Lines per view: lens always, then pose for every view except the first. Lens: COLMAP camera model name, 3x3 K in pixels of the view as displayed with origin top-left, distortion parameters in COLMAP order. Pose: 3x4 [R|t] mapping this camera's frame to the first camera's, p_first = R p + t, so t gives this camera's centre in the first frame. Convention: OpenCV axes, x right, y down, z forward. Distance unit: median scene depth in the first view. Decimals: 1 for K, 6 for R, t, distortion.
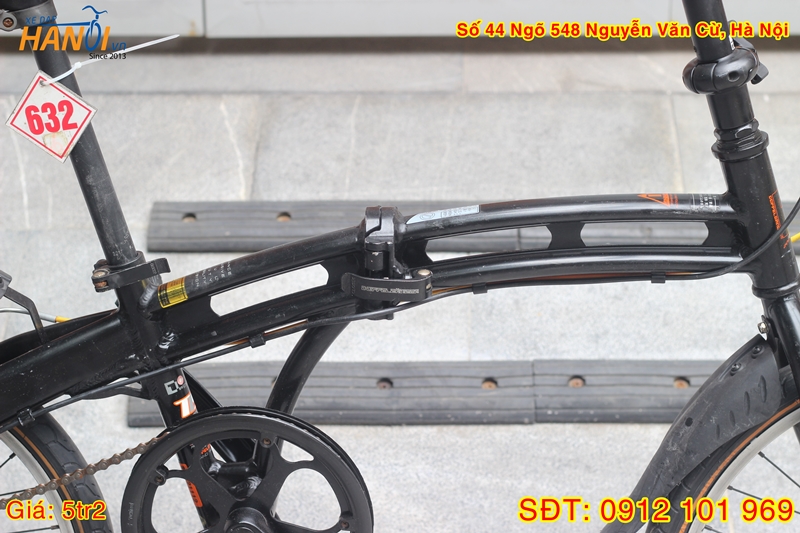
lens RADIAL K [[1913.0, 0, 394.7], [0, 1913.0, 270.5], [0, 0, 1]] dist [-0.108500, 0.000000]
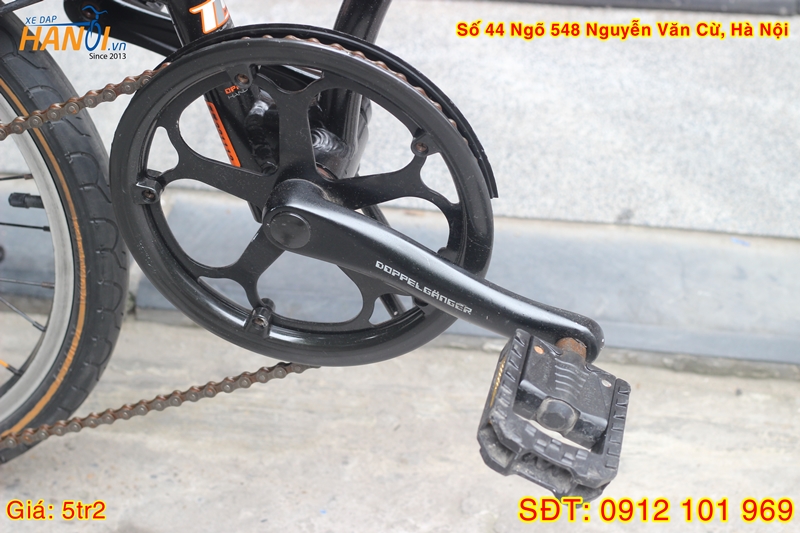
lens RADIAL K [[1913.0, 0, 400.3], [0, 1913.0, 266.0], [0, 0, 1]] dist [-0.108500, 0.000000]
pose [[0.988108, 0.068066, -0.137875, 0.033892], [-0.029270, 0.963553, 0.265911, -0.013375], [0.150949, -0.258714, 0.954087, 0.301359]]
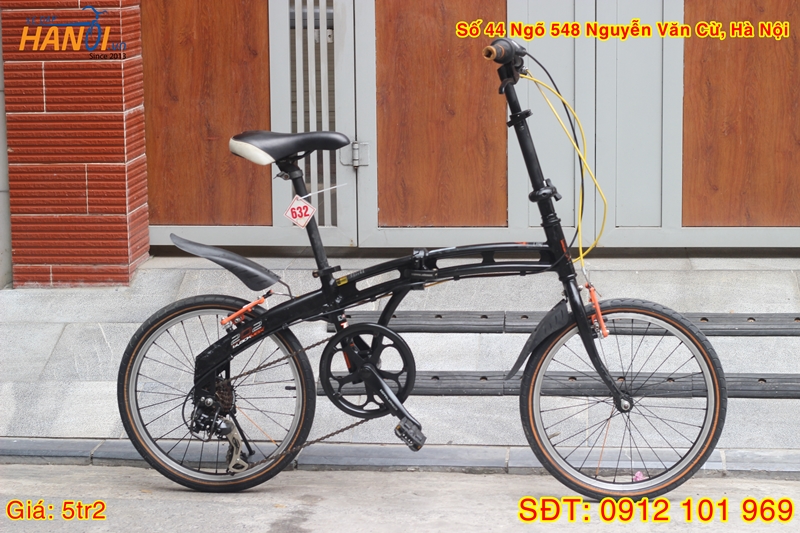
lens RADIAL K [[1913.0, 0, 396.7], [0, 1913.0, 263.4], [0, 0, 1]] dist [-0.108500, 0.000000]
pose [[0.996627, 0.007282, -0.081736, 0.135800], [-0.025373, 0.974592, -0.222545, 0.442857], [0.078039, 0.223868, 0.971490, -1.214699]]
